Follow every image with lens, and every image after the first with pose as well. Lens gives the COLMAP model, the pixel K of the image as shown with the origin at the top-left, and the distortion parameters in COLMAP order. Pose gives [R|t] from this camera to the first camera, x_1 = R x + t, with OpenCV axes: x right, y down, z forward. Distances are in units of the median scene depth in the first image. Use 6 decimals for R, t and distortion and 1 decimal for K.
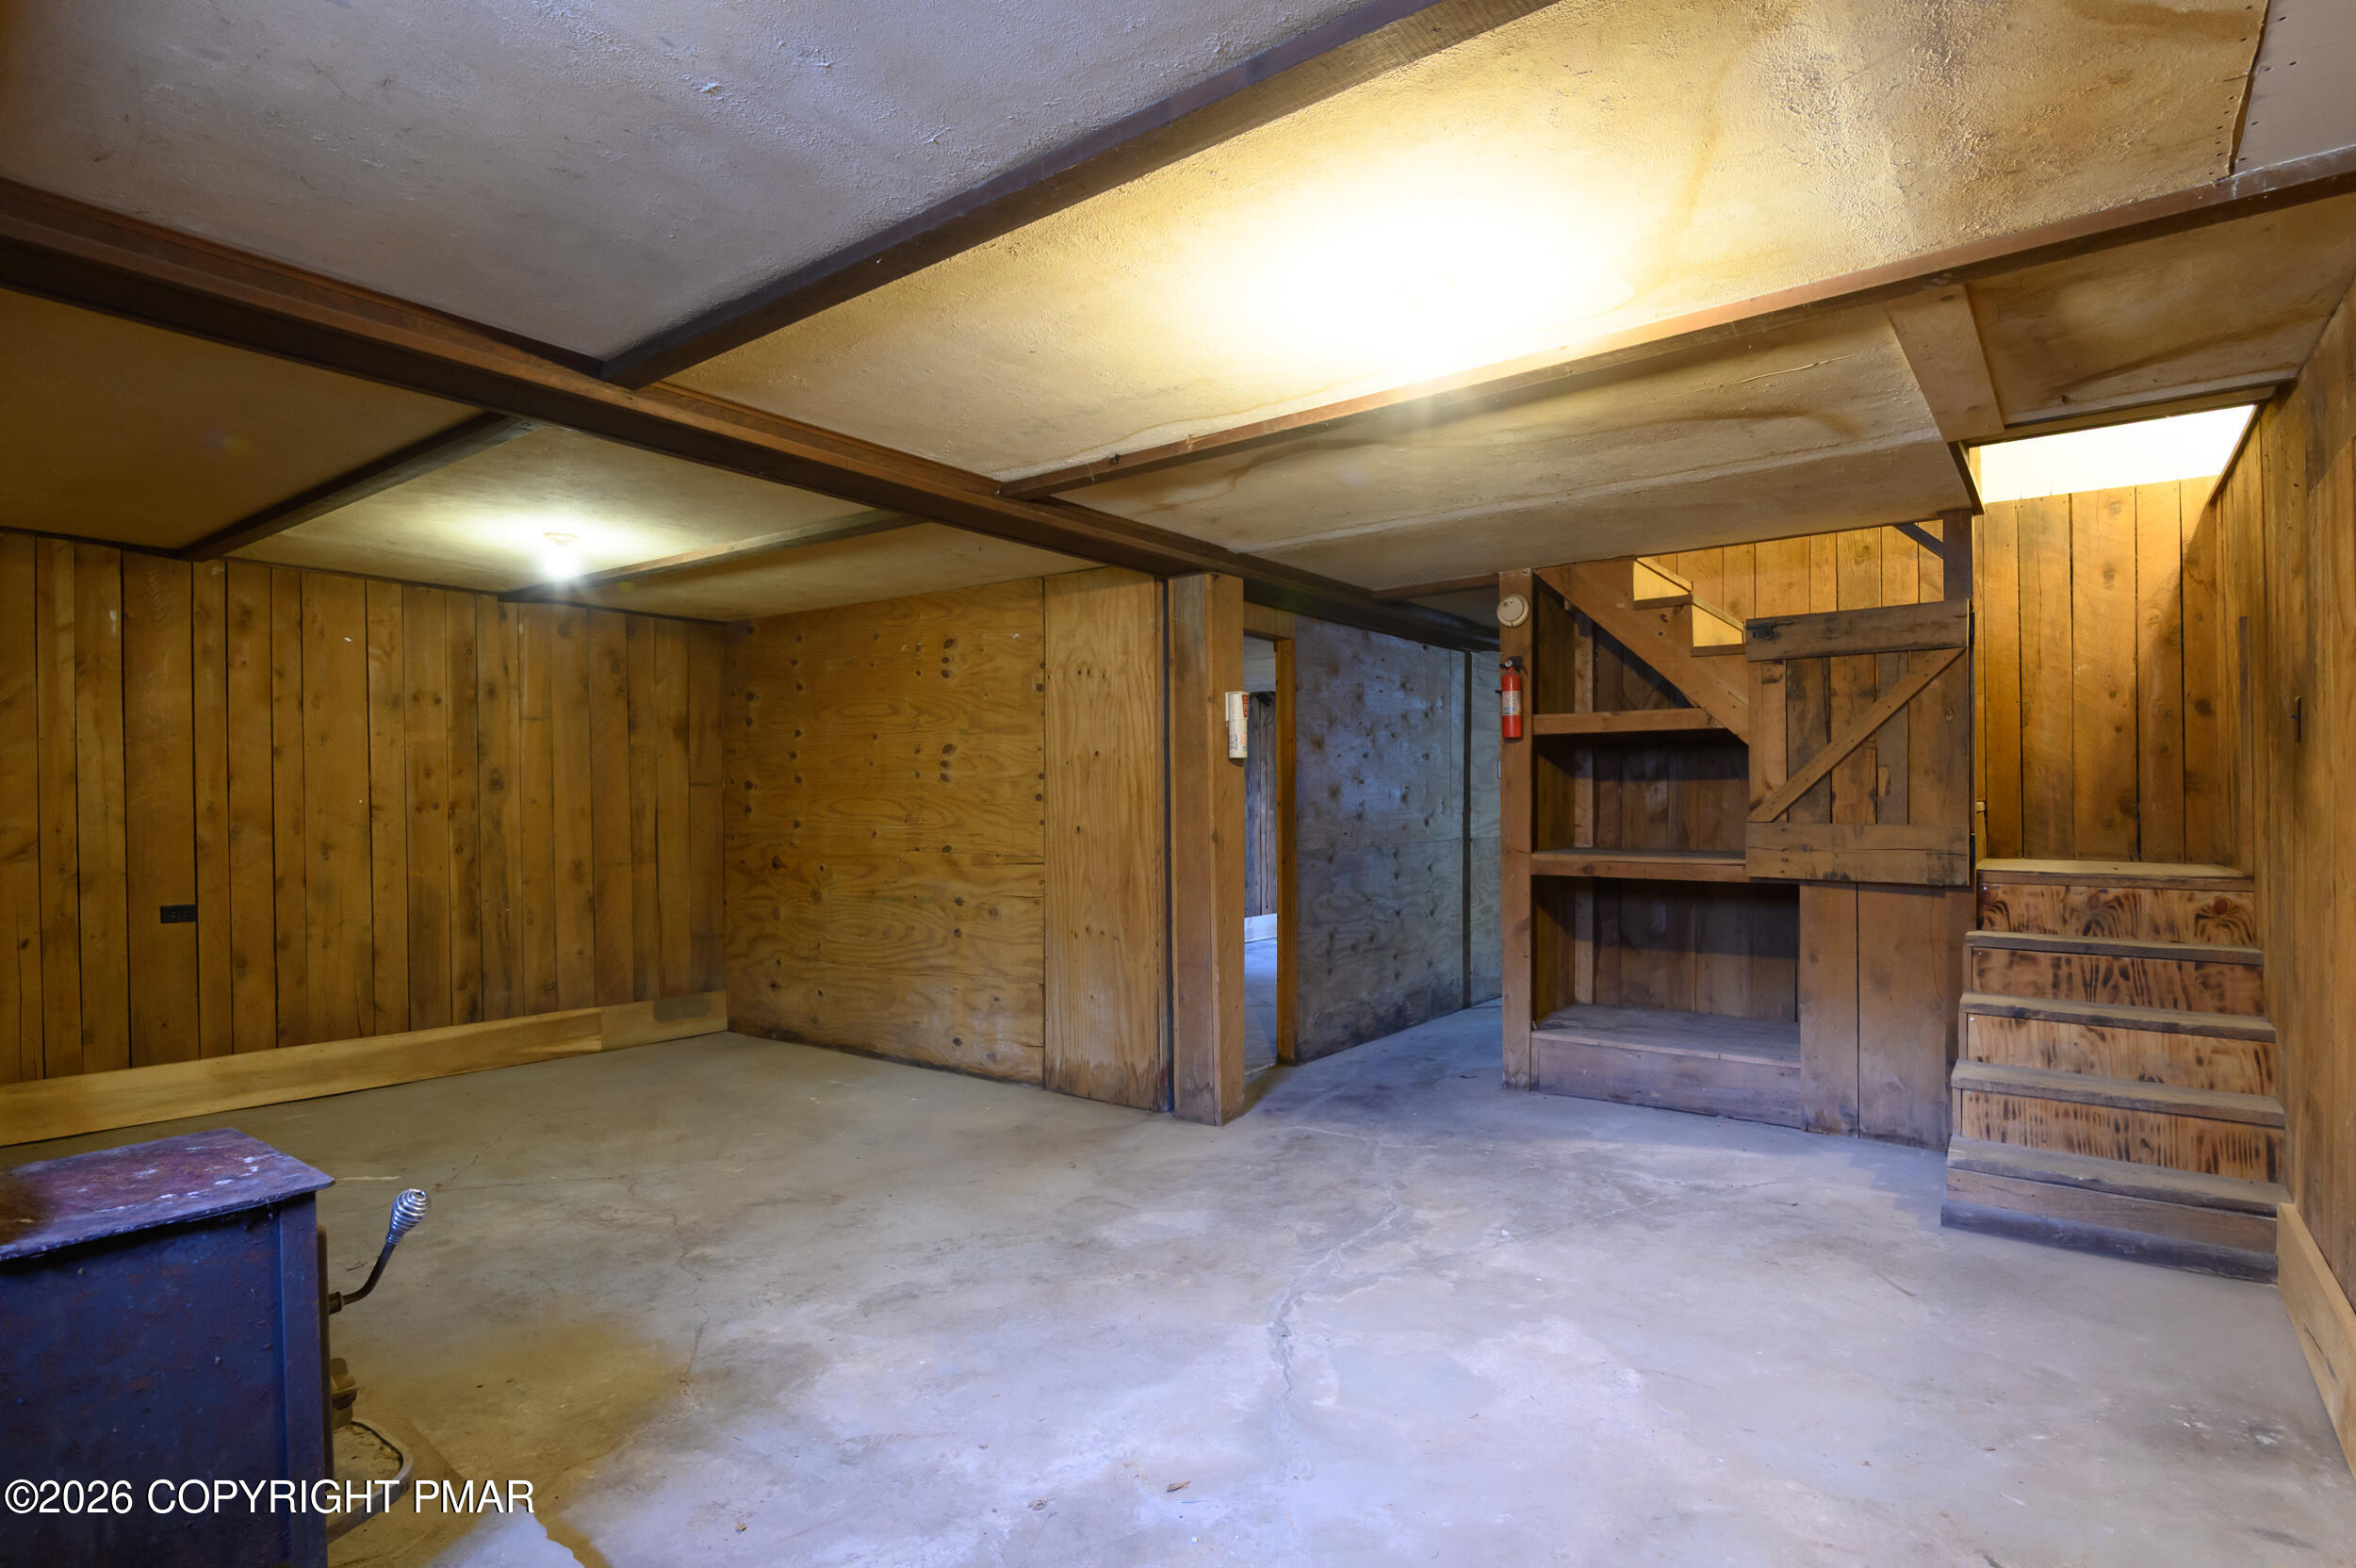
lens RADIAL K [[1195.2, 0, 1178.0], [0, 1195.2, 784.0], [0, 0, 1]] dist [0.000086, -0.016757]
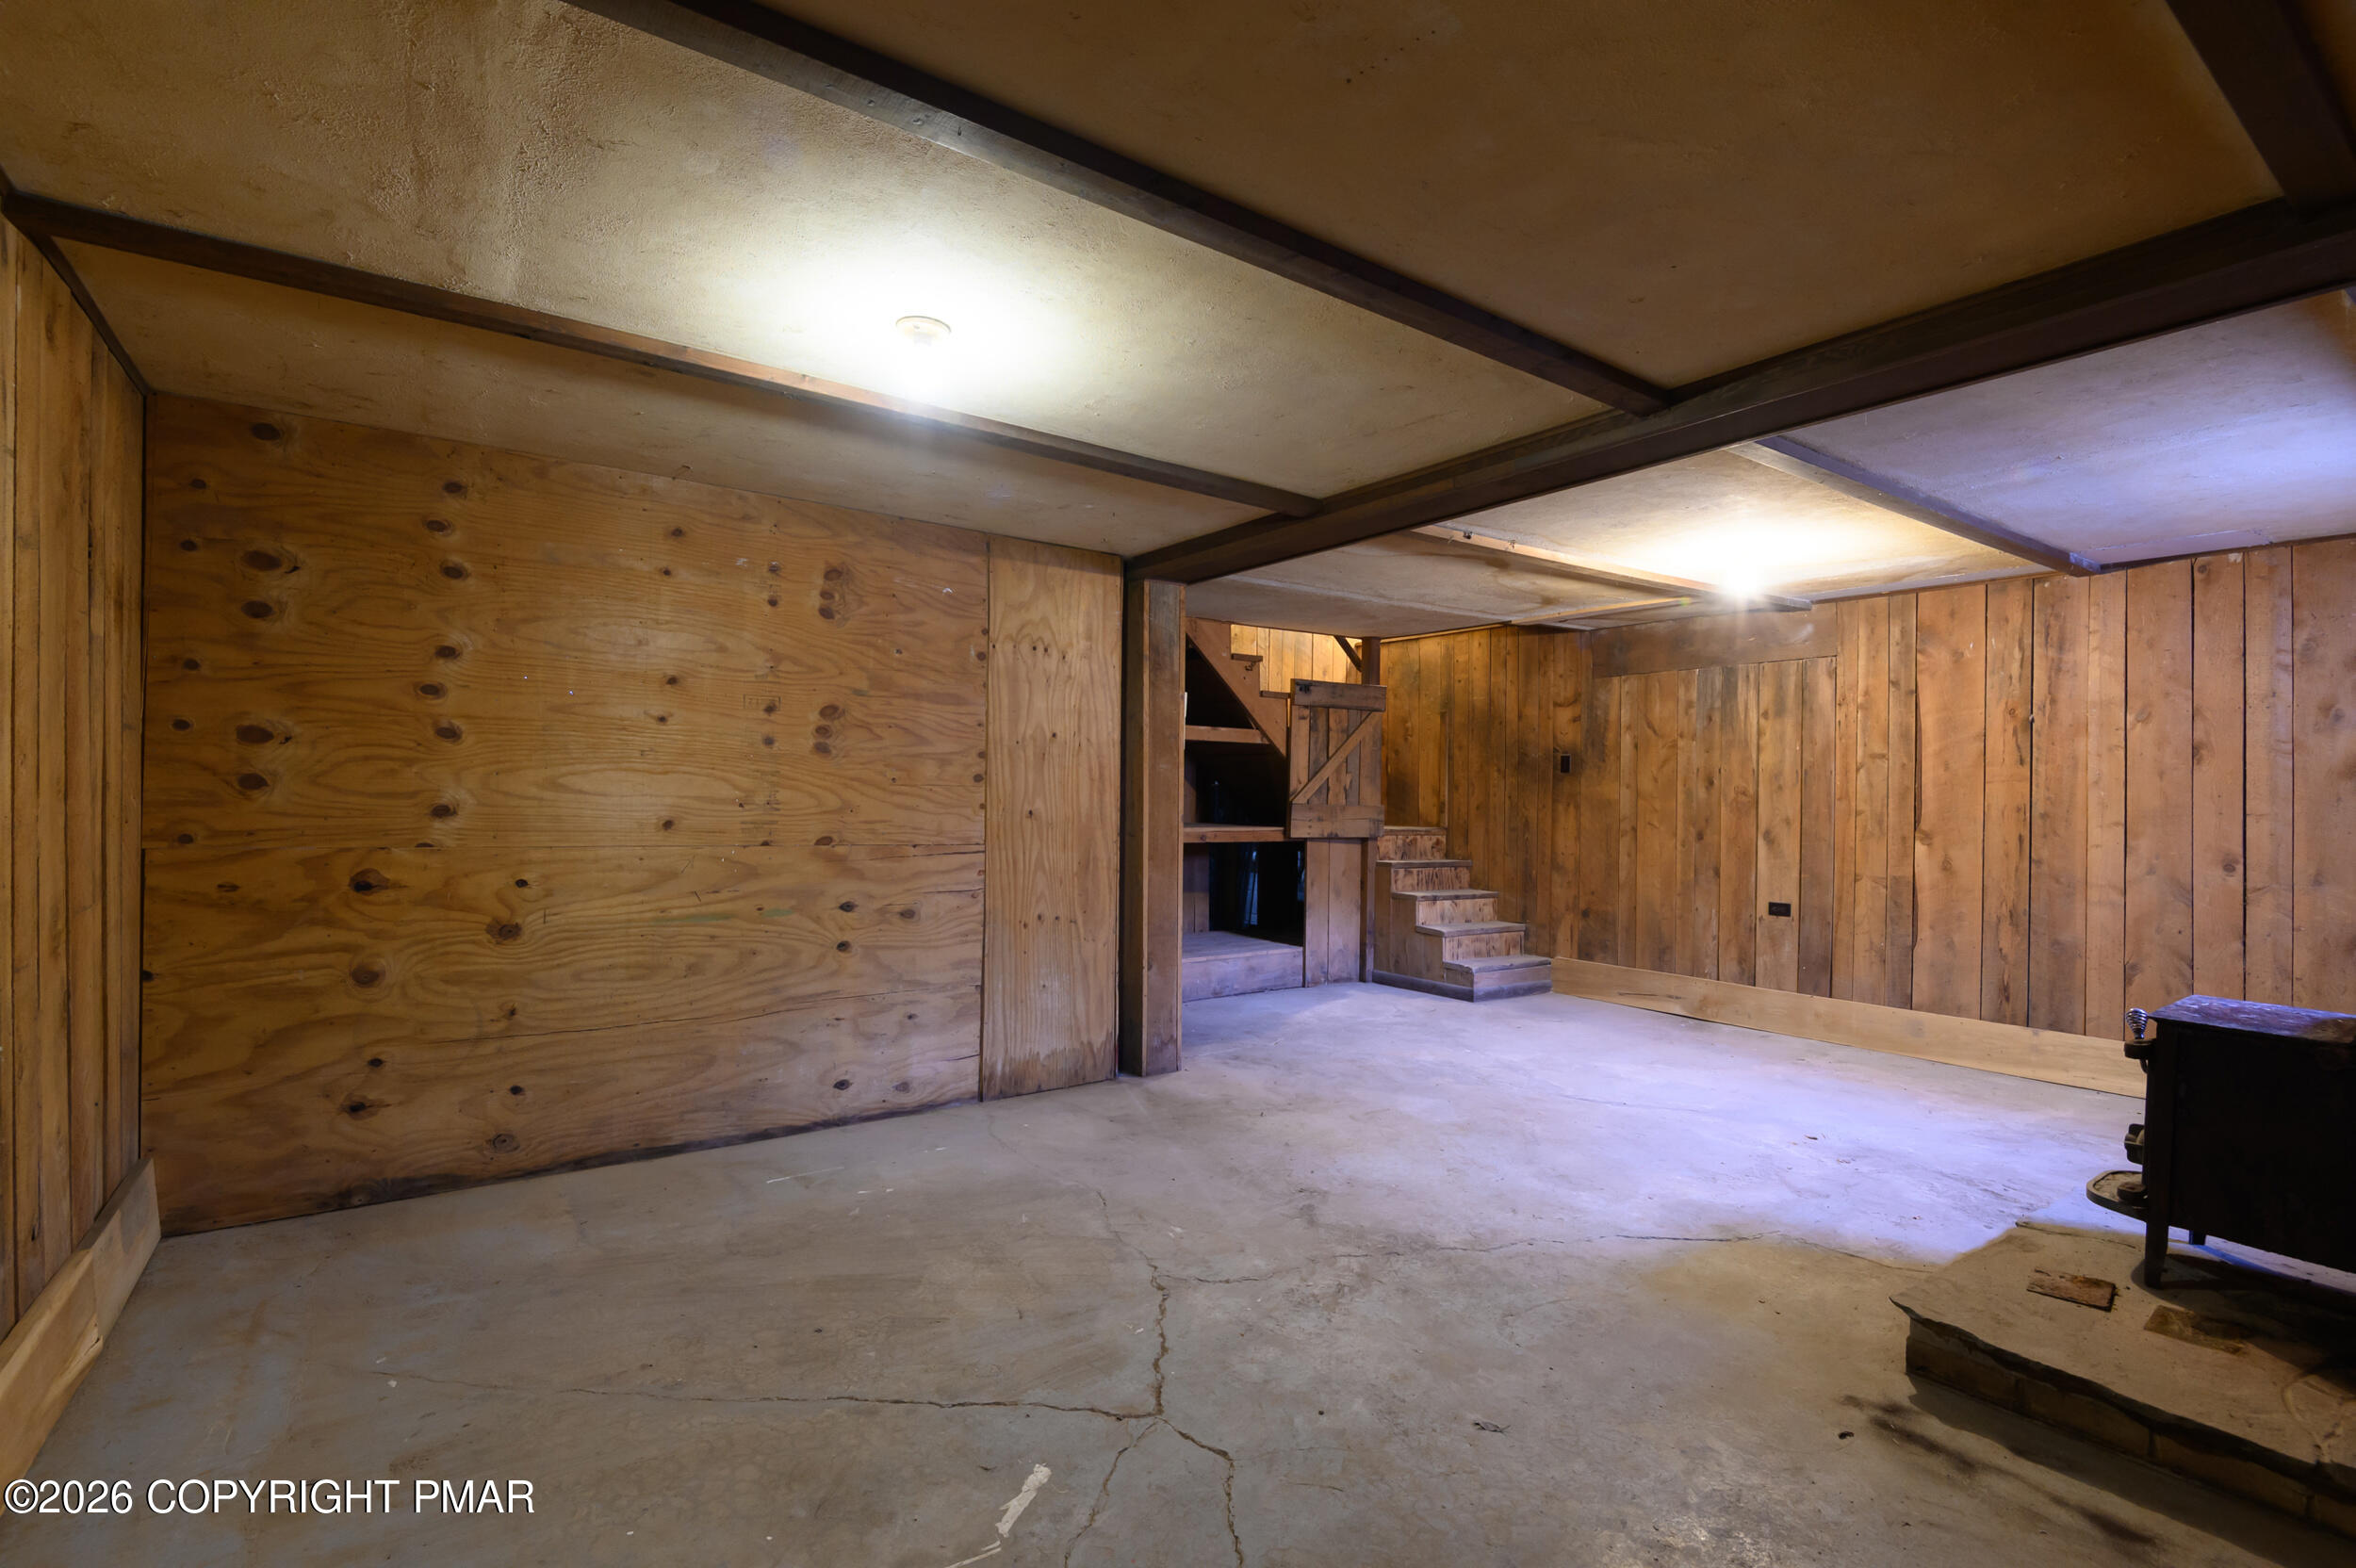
lens RADIAL K [[1097.1, 0, 1178.0], [0, 1097.1, 784.0], [0, 0, 1]] dist [-0.013509, 0.000028]
pose [[0.297210, 0.013685, 0.954714, -0.892355], [-0.031988, 0.999479, -0.004368, 0.014850], [-0.954276, -0.029241, 0.297493, 0.637941]]
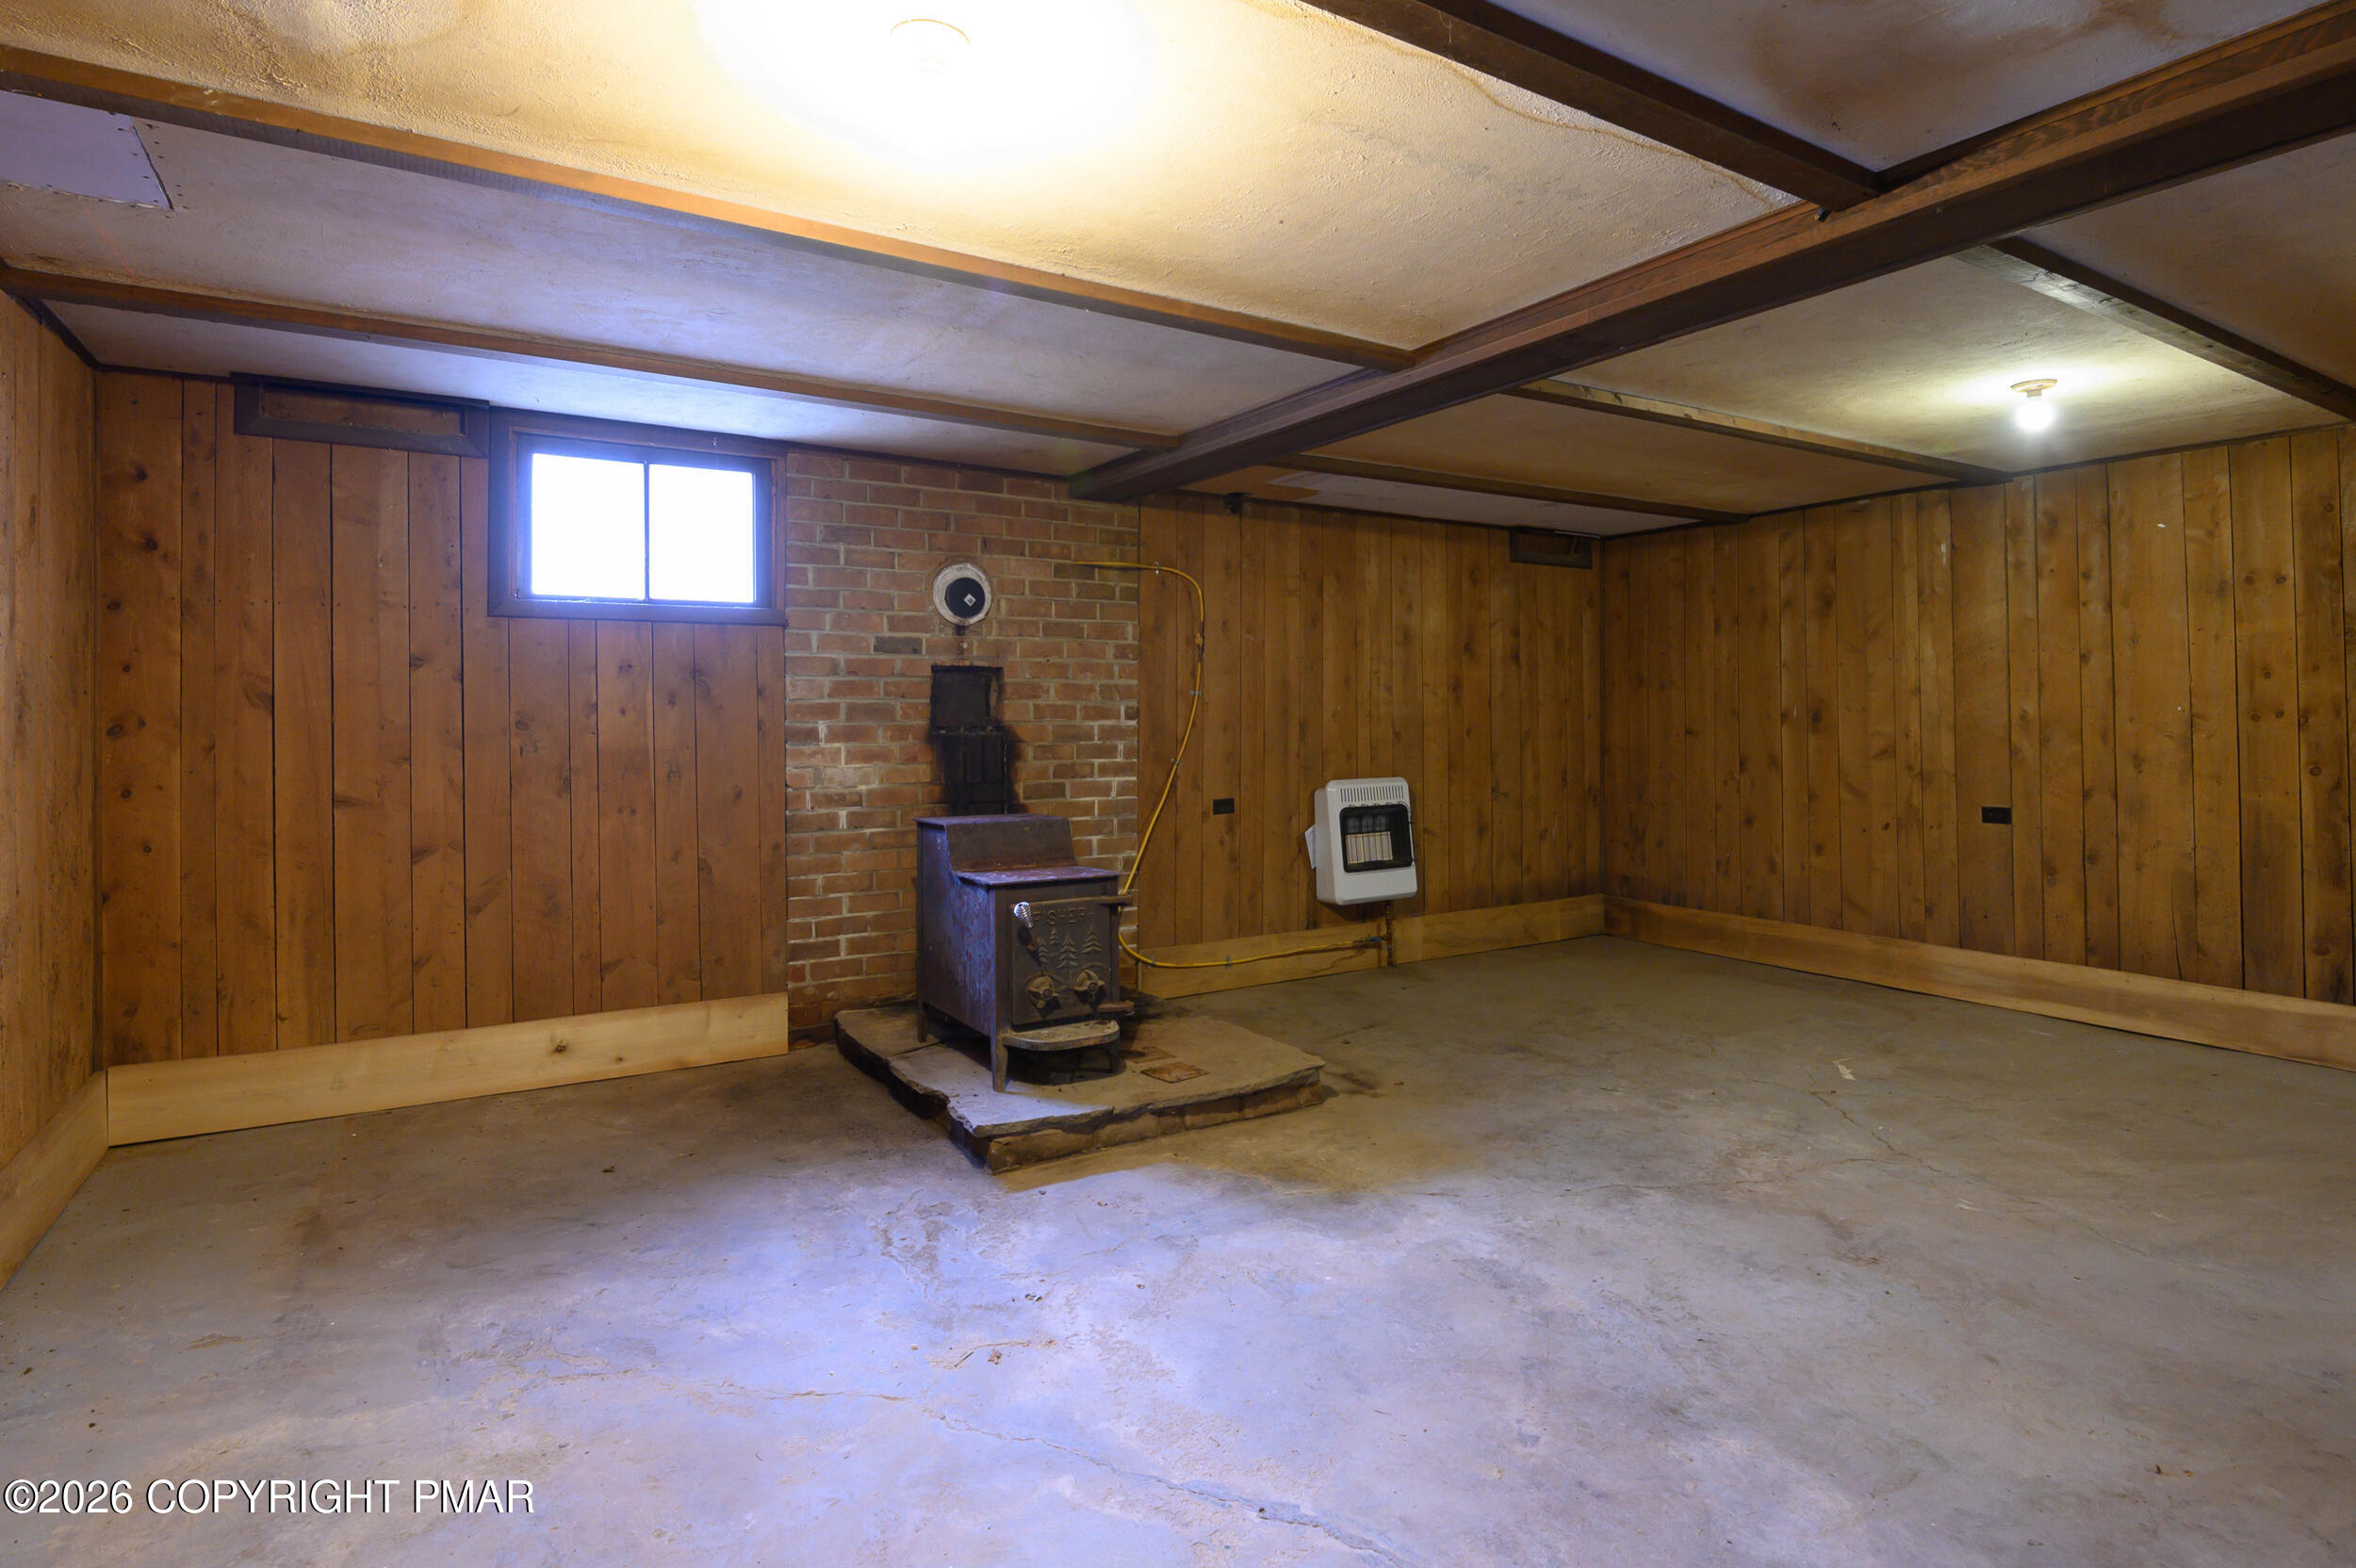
lens RADIAL K [[1183.5, 0, 1172.9], [0, 1183.5, 701.7], [0, 0, 1]] dist [-0.000453, -0.017621]
pose [[-0.361276, -0.011180, -0.932392, 0.399837], [0.021050, 0.999576, -0.020142, 0.012144], [0.932221, -0.026903, -0.360887, 0.661936]]
